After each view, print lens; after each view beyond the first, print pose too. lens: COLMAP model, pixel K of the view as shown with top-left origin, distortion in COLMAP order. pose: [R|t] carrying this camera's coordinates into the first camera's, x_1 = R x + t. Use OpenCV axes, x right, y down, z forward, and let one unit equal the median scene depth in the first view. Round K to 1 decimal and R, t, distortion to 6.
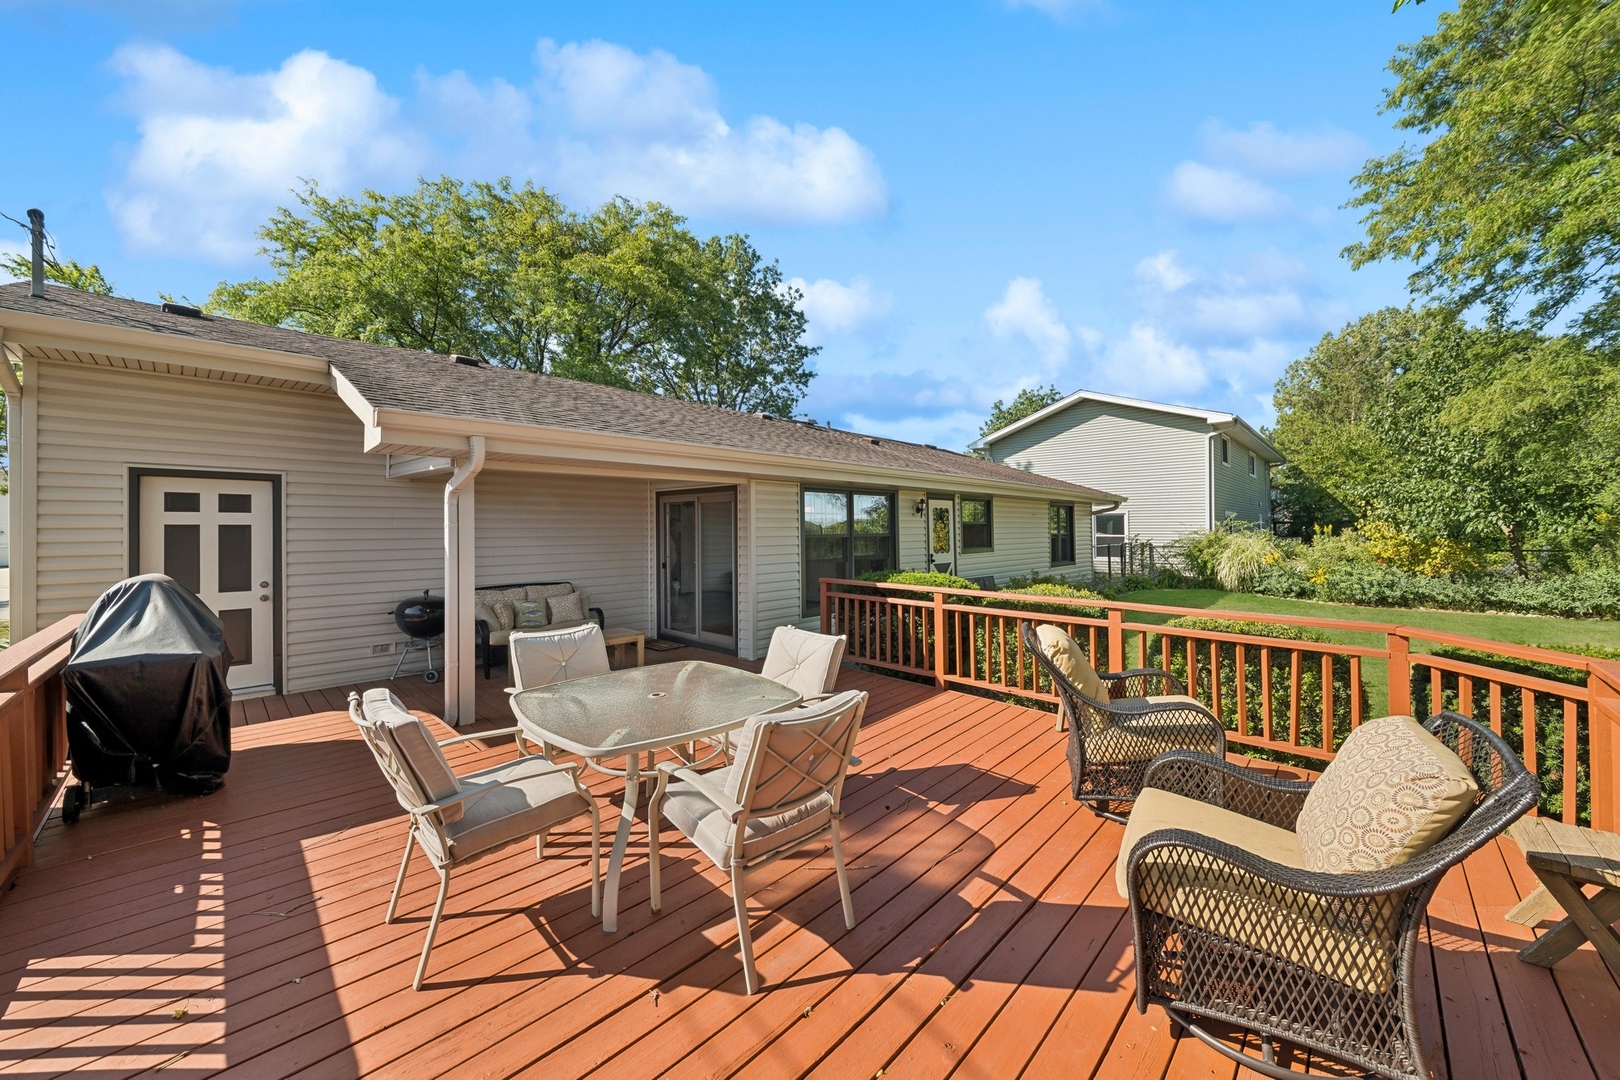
lens RADIAL K [[566.9, 0, 810.0], [0, 566.9, 540.0], [0, 0, 1]] dist [0.001182, -0.000064]
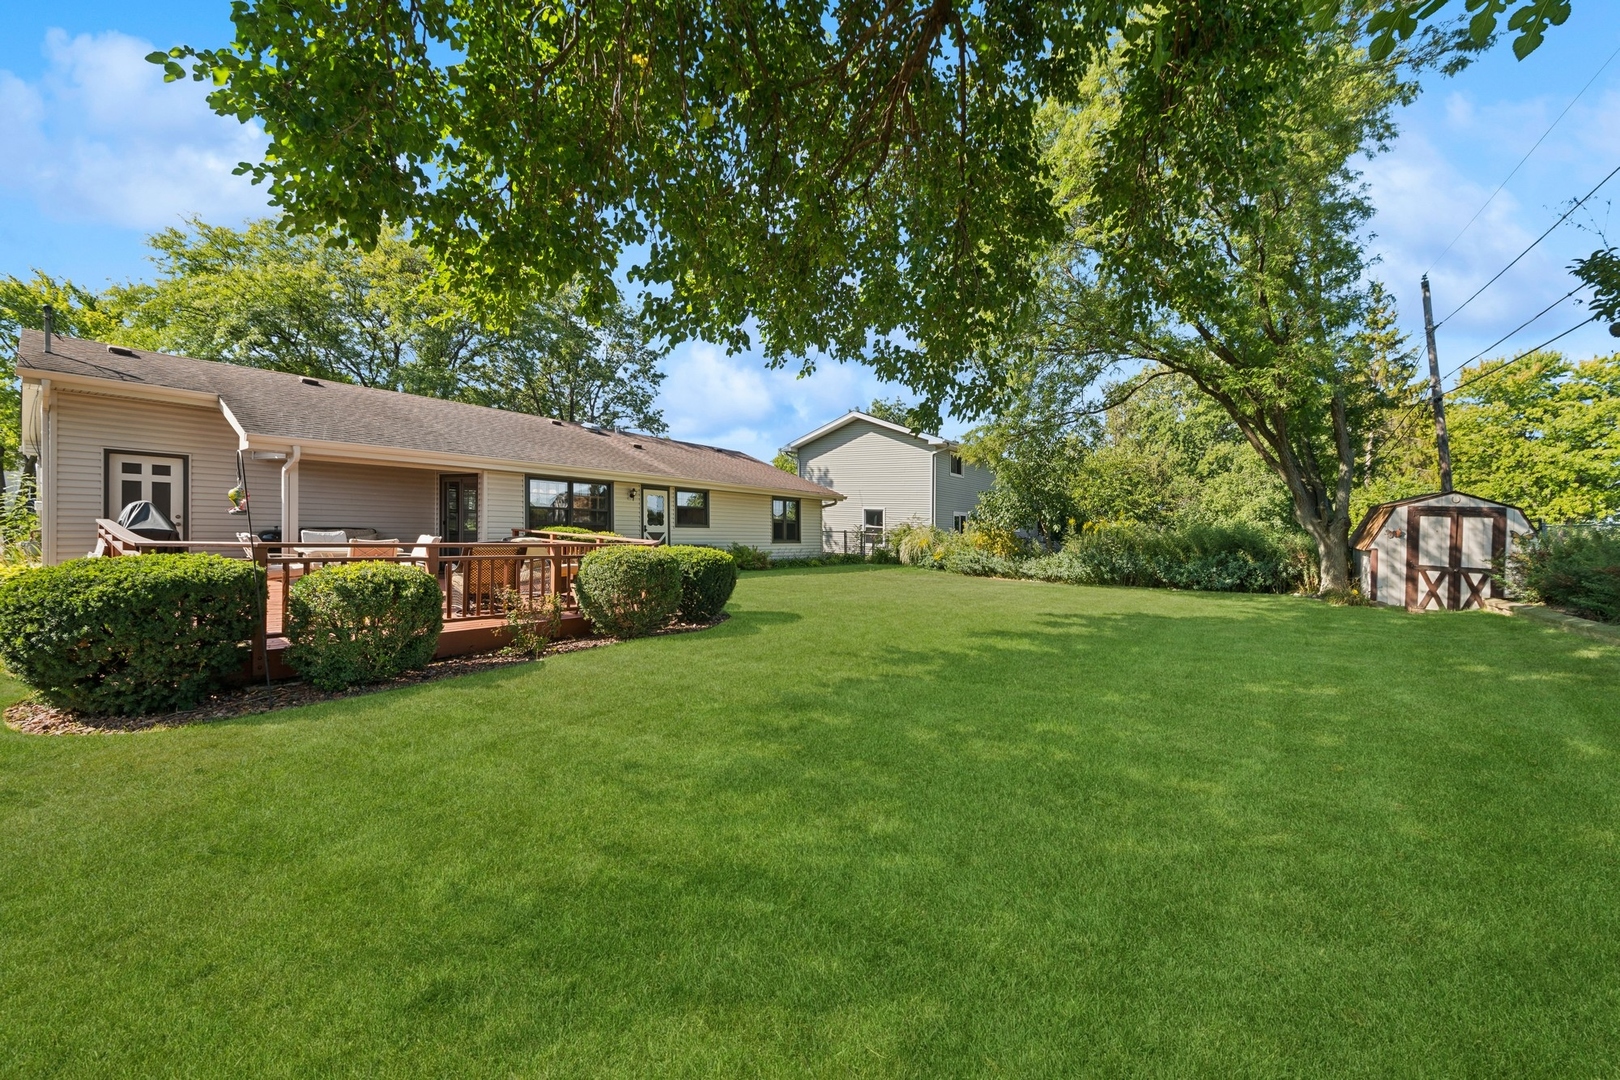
lens RADIAL K [[571.6, 0, 768.3], [0, 571.6, 552.7], [0, 0, 1]] dist [-0.000023, -0.000048]
pose [[0.995641, 0.039805, 0.084347, 0.421199], [-0.043222, 0.998301, 0.039075, 0.023632], [-0.082648, -0.042550, 0.995670, -0.540903]]
